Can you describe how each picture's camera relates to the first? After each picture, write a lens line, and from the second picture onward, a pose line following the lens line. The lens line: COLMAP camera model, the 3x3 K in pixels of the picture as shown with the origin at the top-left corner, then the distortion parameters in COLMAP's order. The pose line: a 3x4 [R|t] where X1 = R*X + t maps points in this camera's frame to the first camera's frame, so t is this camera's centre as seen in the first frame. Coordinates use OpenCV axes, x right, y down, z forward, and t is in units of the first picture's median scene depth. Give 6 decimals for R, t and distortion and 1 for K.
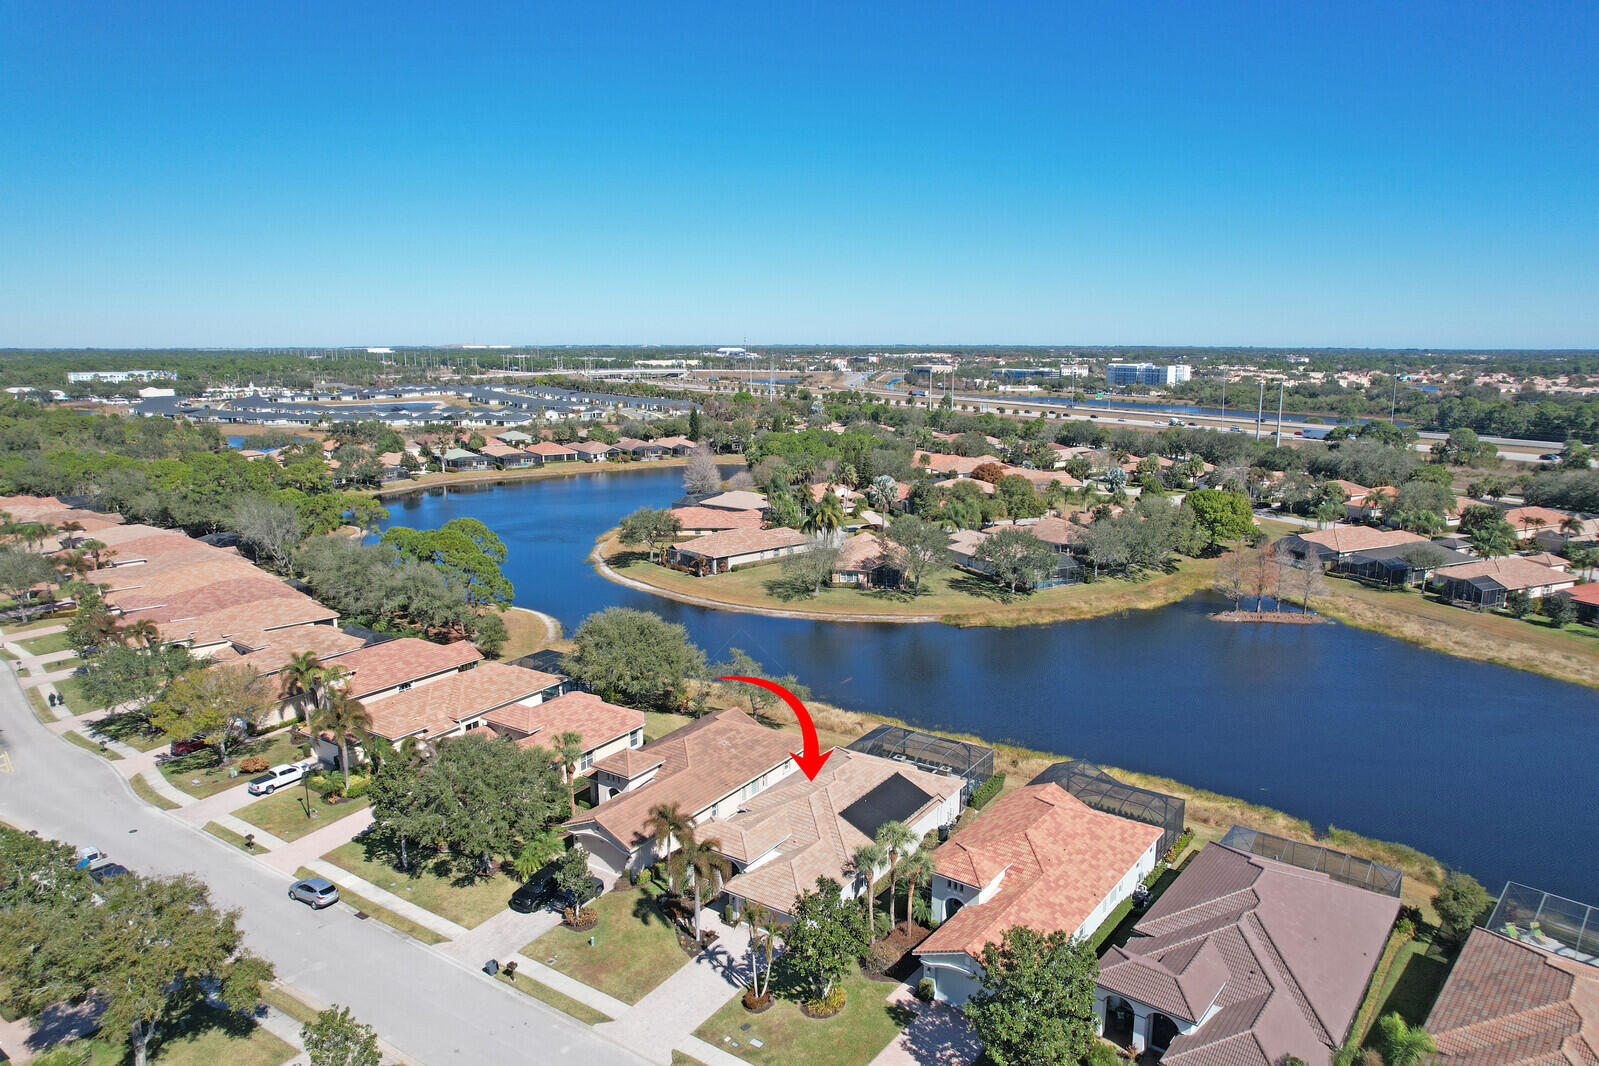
lens RADIAL K [[1004.6, 0, 799.5], [0, 1004.6, 533.0], [0, 0, 1]] dist [-0.035141, 0.002054]
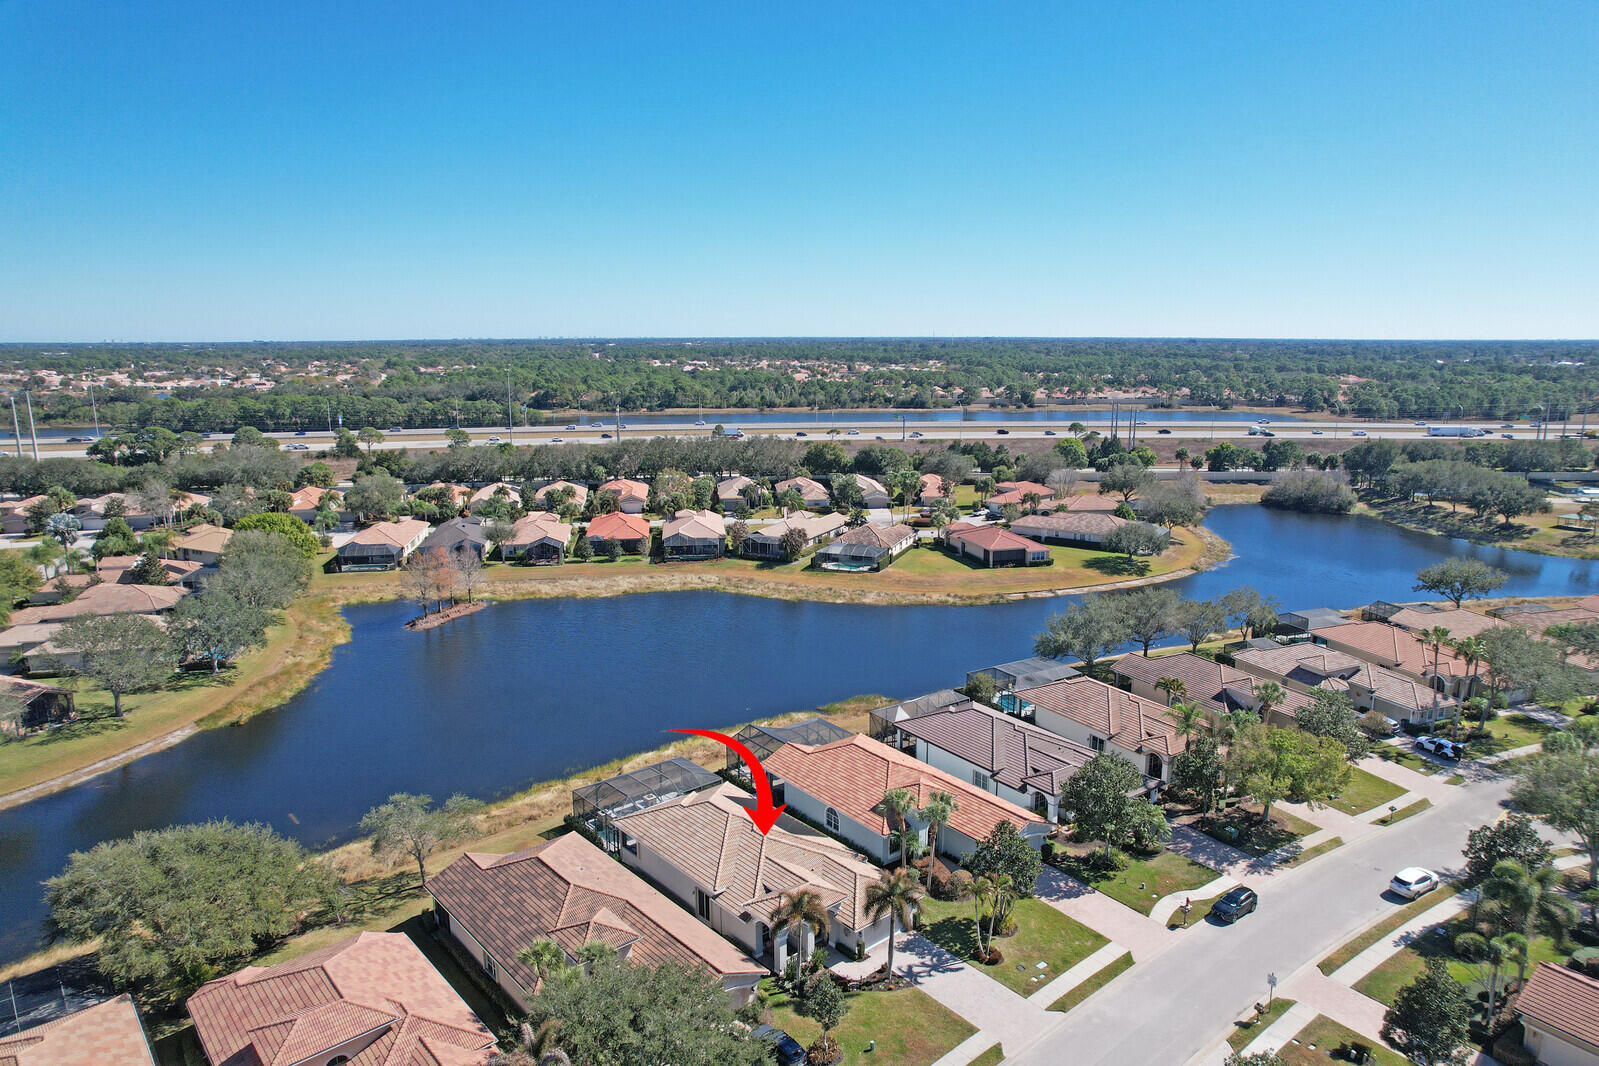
lens RADIAL K [[1004.6, 0, 799.5], [0, 1004.6, 533.0], [0, 0, 1]] dist [-0.035141, 0.002054]
pose [[0.270509, -0.190458, 0.943690, -0.938347], [0.186785, 0.971992, 0.142628, -0.182820], [-0.944424, 0.137685, 0.298508, 0.678090]]
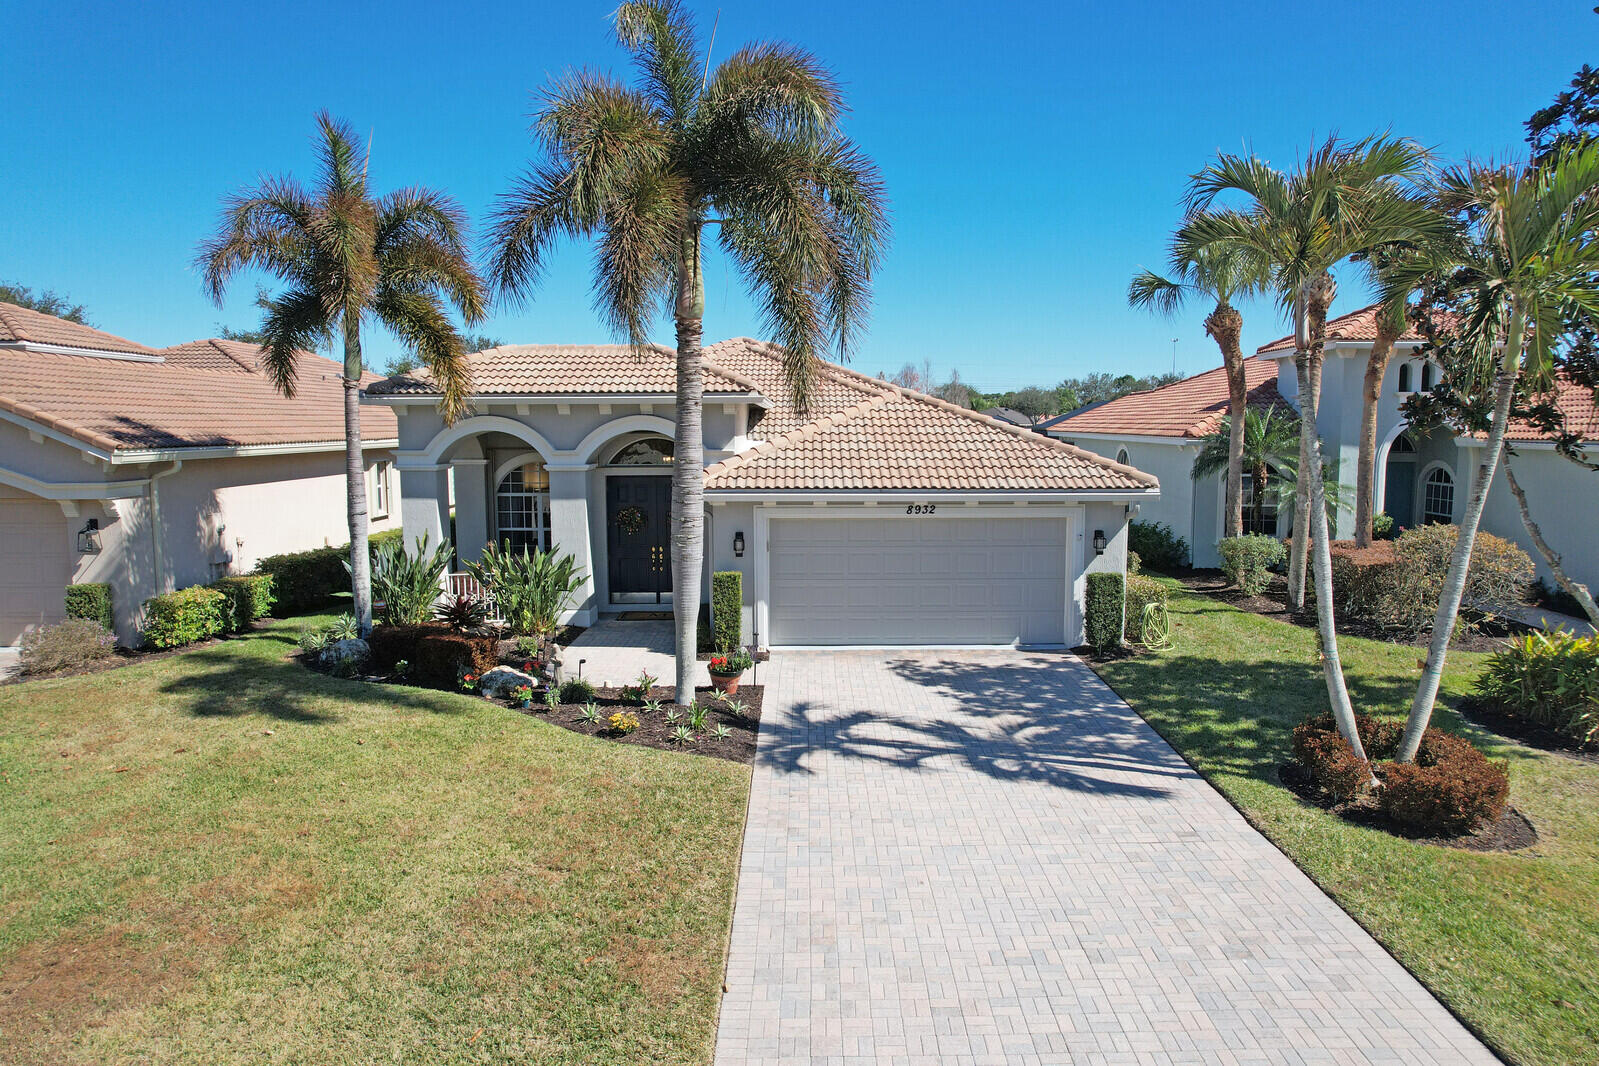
lens RADIAL K [[1004.6, 0, 799.5], [0, 1004.6, 533.0], [0, 0, 1]] dist [-0.035141, 0.002054]
pose [[0.828608, -0.056236, 0.556998, -0.170704], [0.108561, 0.992196, -0.061325, 0.367227], [-0.549202, 0.111283, 0.828247, 0.787441]]
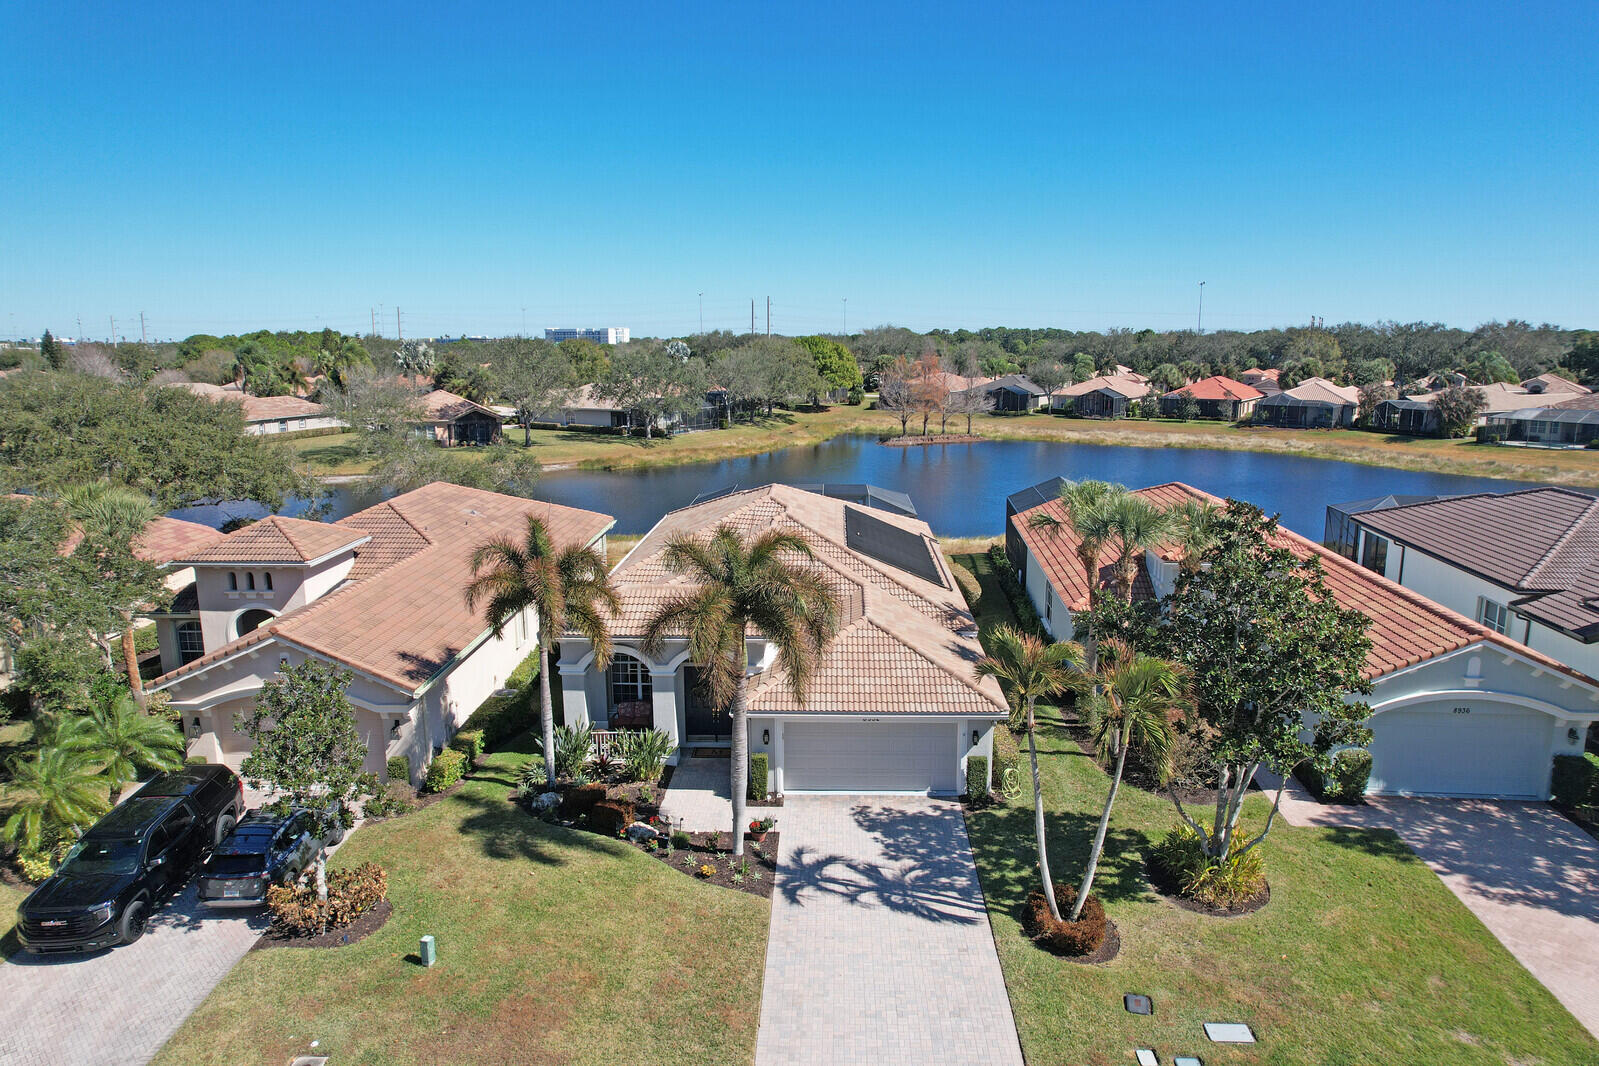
lens RADIAL K [[1027.6, 0, 799.5], [0, 1027.6, 533.0], [0, 0, 1]] dist [-0.040156, 0.002572]
pose [[0.846398, -0.104247, 0.522248, -0.240420], [0.103075, 0.994178, 0.031397, 0.271618], [-0.522480, 0.027256, 0.852216, 0.643985]]
